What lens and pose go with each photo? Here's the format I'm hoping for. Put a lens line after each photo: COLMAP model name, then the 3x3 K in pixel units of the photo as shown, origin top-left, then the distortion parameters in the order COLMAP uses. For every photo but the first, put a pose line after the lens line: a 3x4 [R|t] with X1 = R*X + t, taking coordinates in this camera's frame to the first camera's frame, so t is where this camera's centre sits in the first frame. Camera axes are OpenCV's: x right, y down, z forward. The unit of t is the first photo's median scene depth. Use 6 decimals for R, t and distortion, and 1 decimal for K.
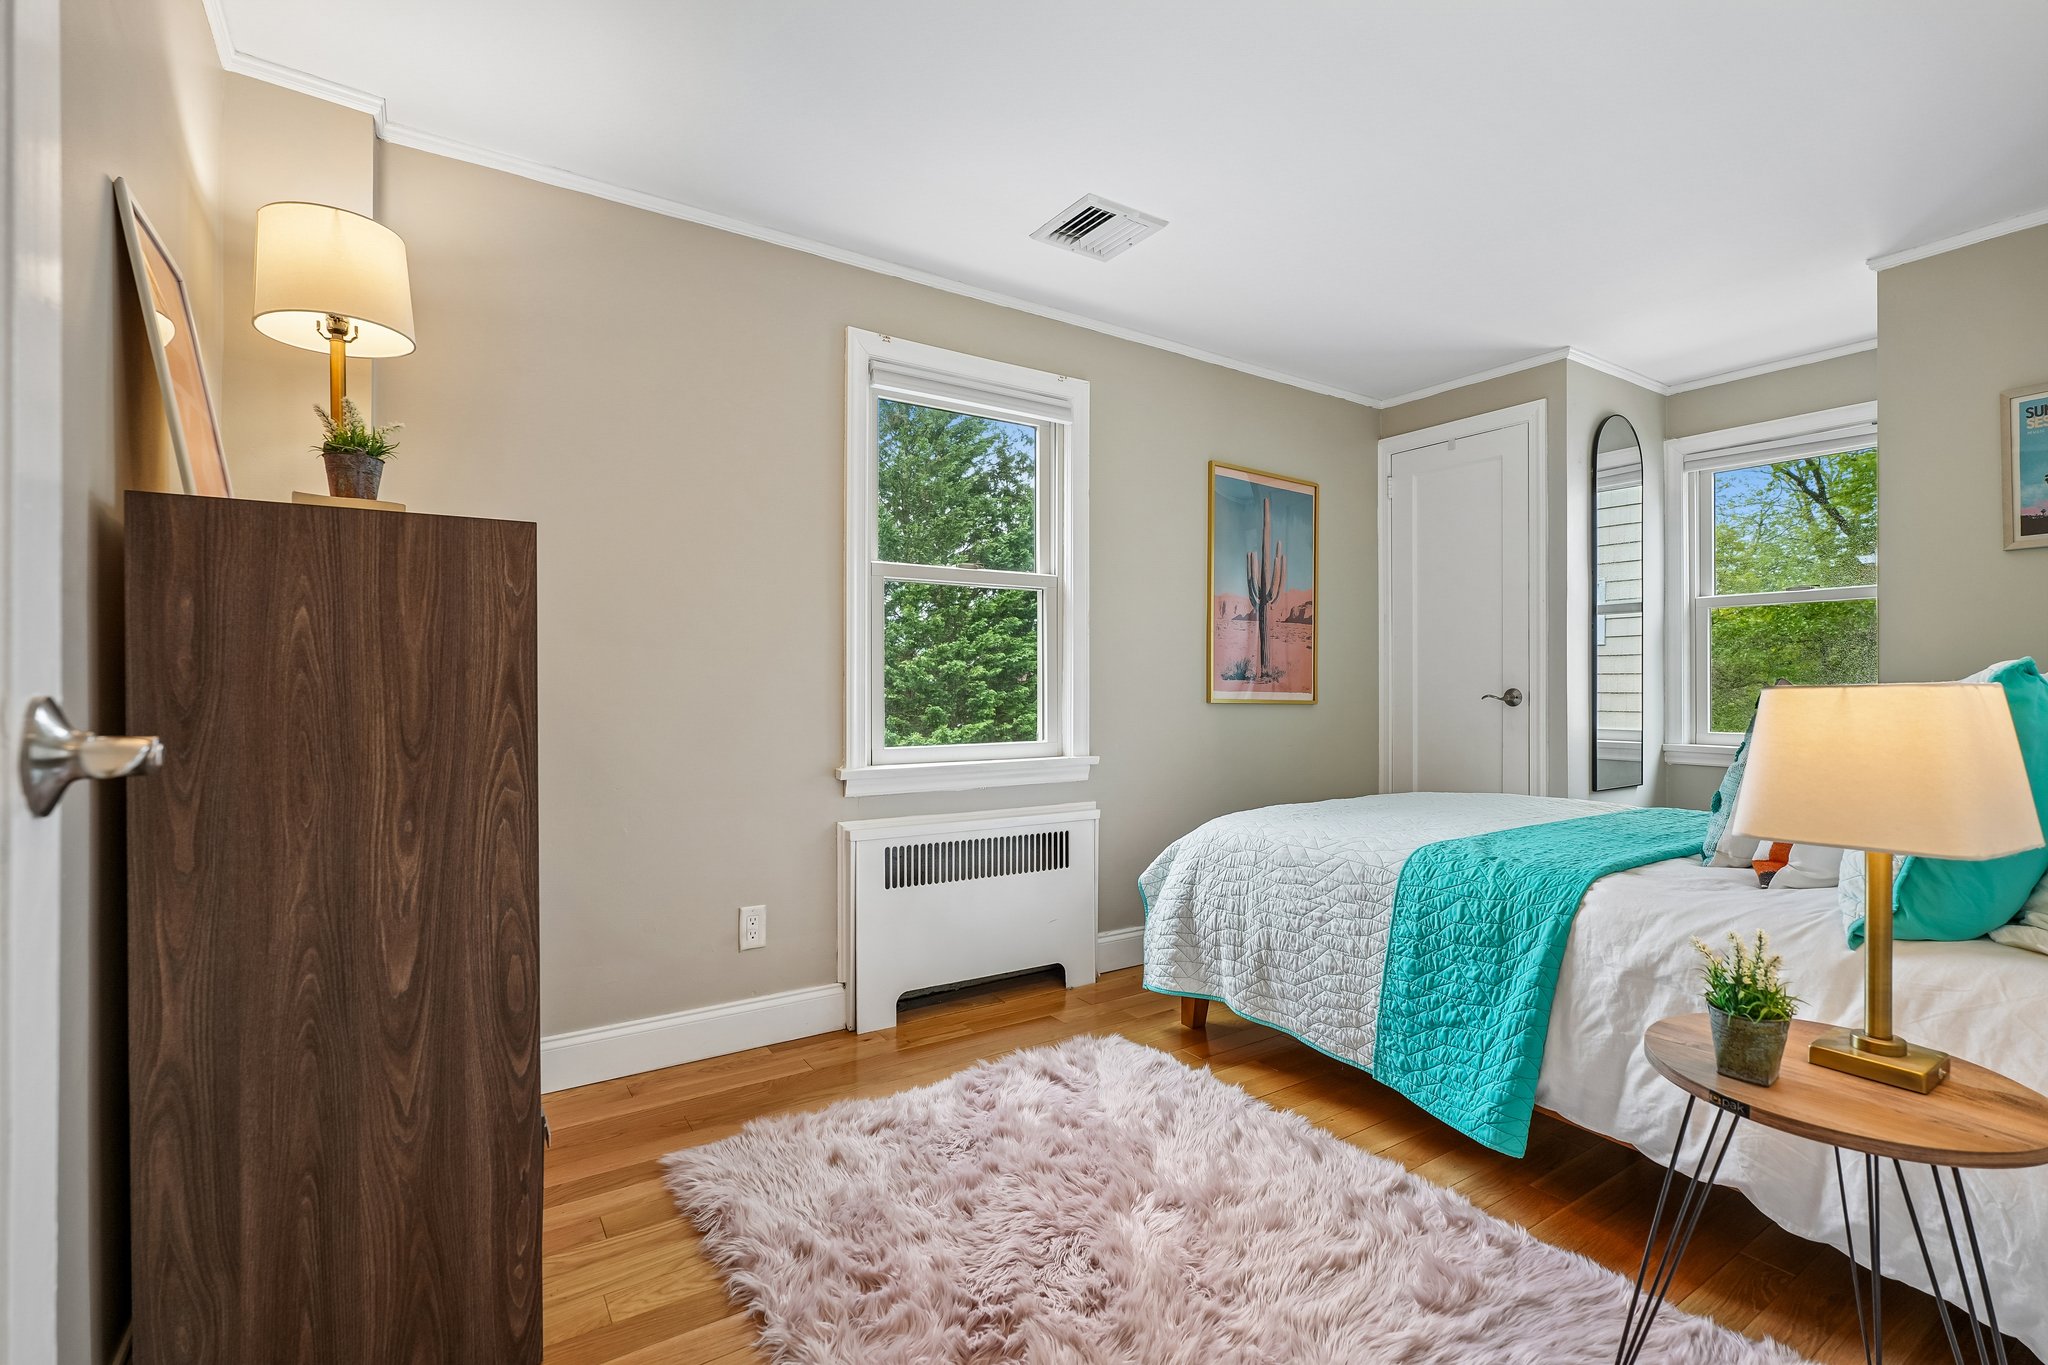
lens RADIAL K [[915.5, 0, 1024.0], [0, 915.5, 665.5], [0, 0, 1]] dist [-0.005081, 0.000021]
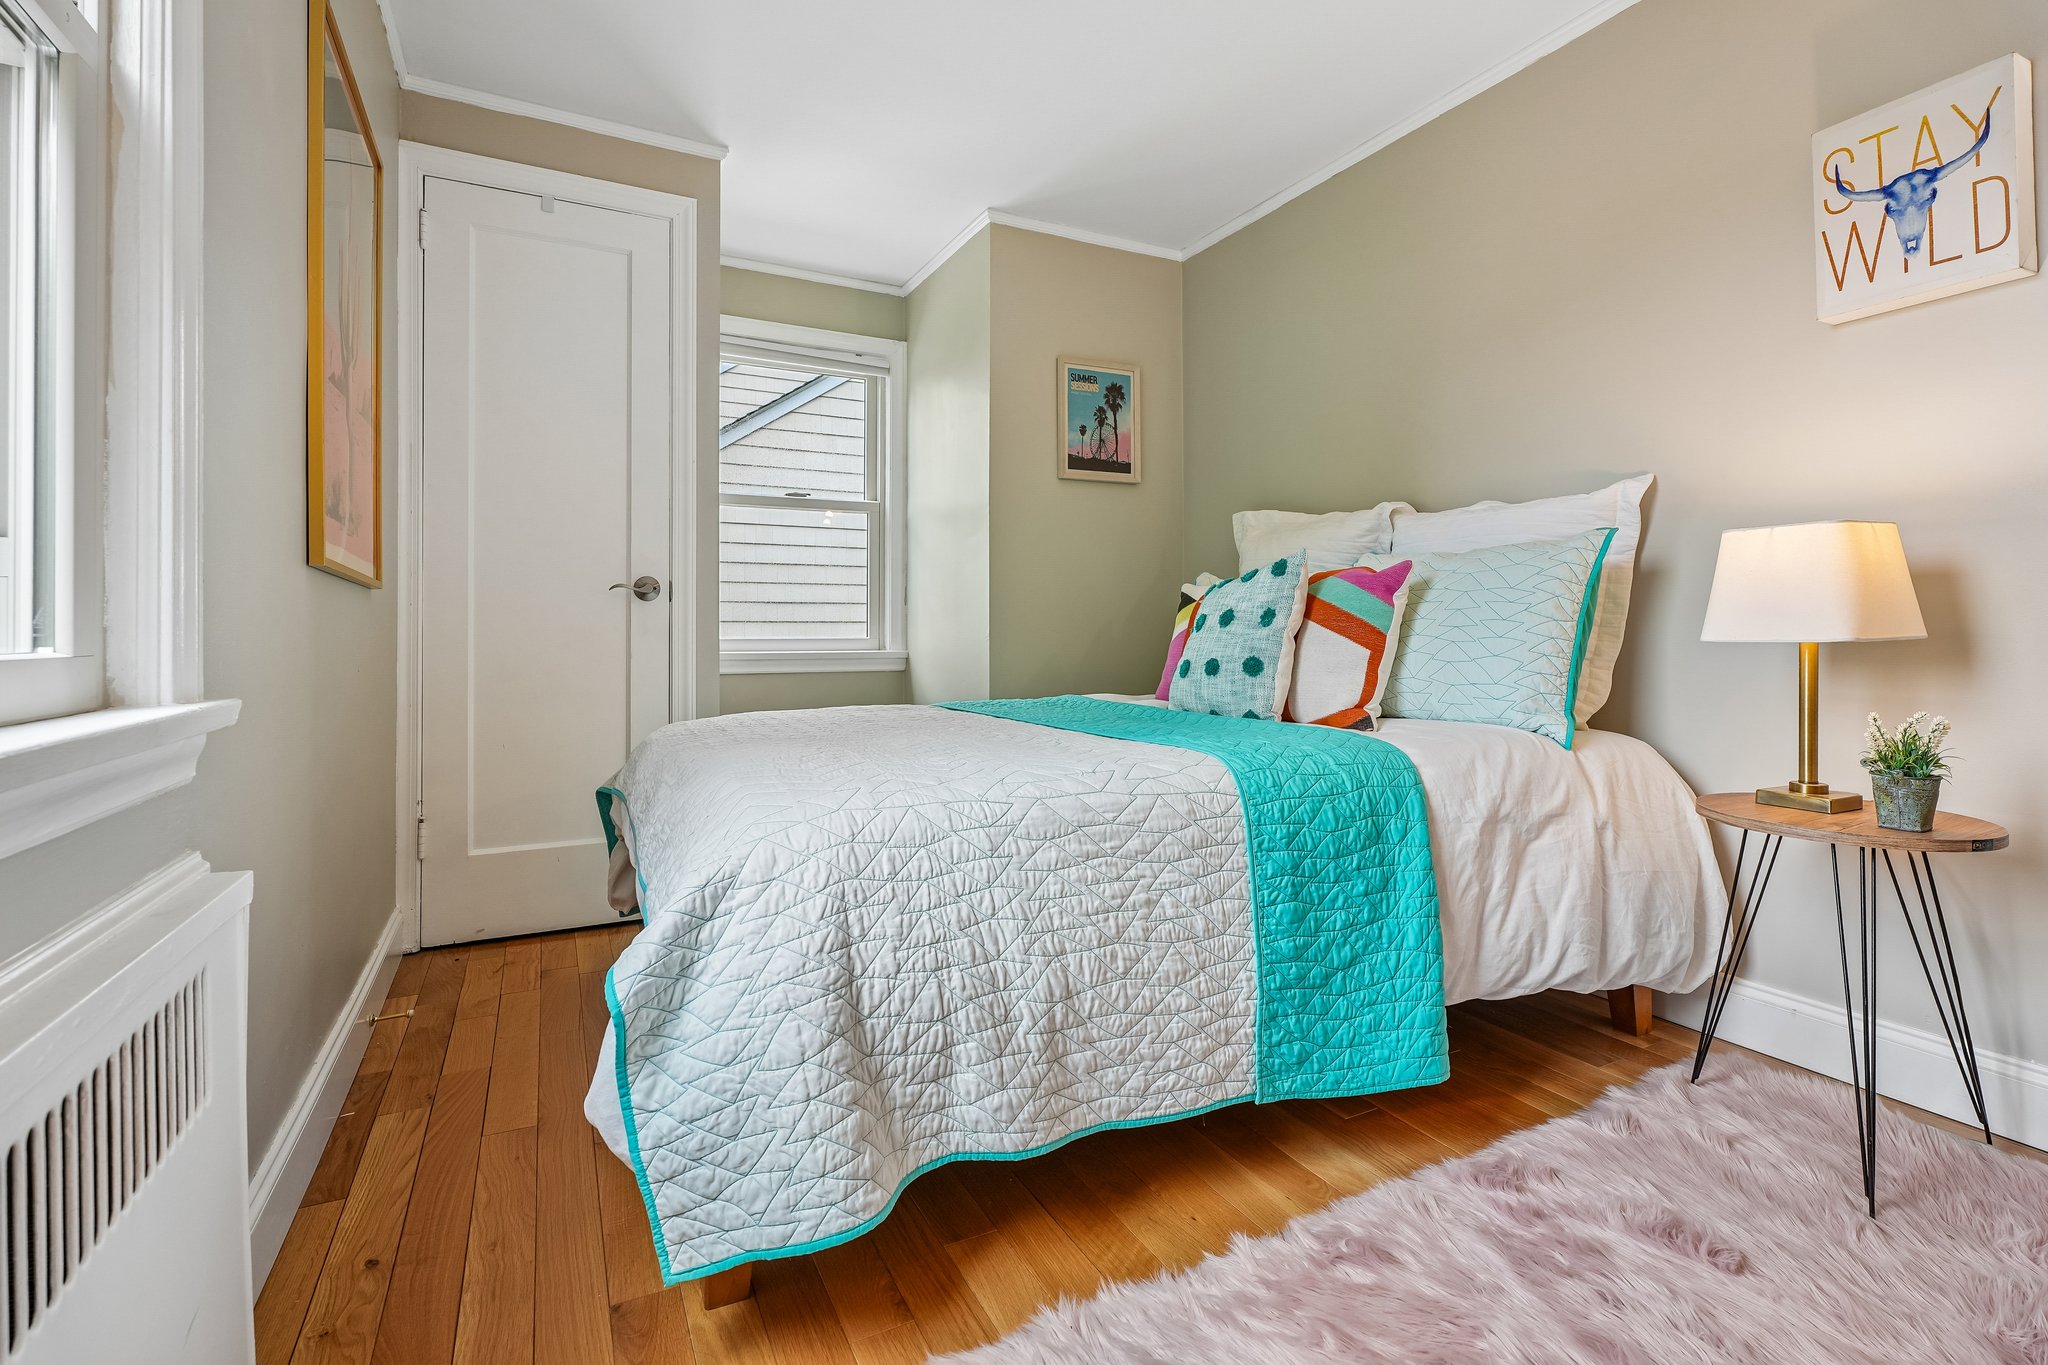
lens RADIAL K [[934.8, 0, 1023.1], [0, 934.8, 634.7], [0, 0, 1]] dist [-0.005678, -0.000126]
pose [[0.109699, -0.003320, 0.993959, -0.286328], [-0.020260, 0.999779, 0.005576, 0.101599], [-0.993758, -0.020750, 0.109608, 1.017201]]
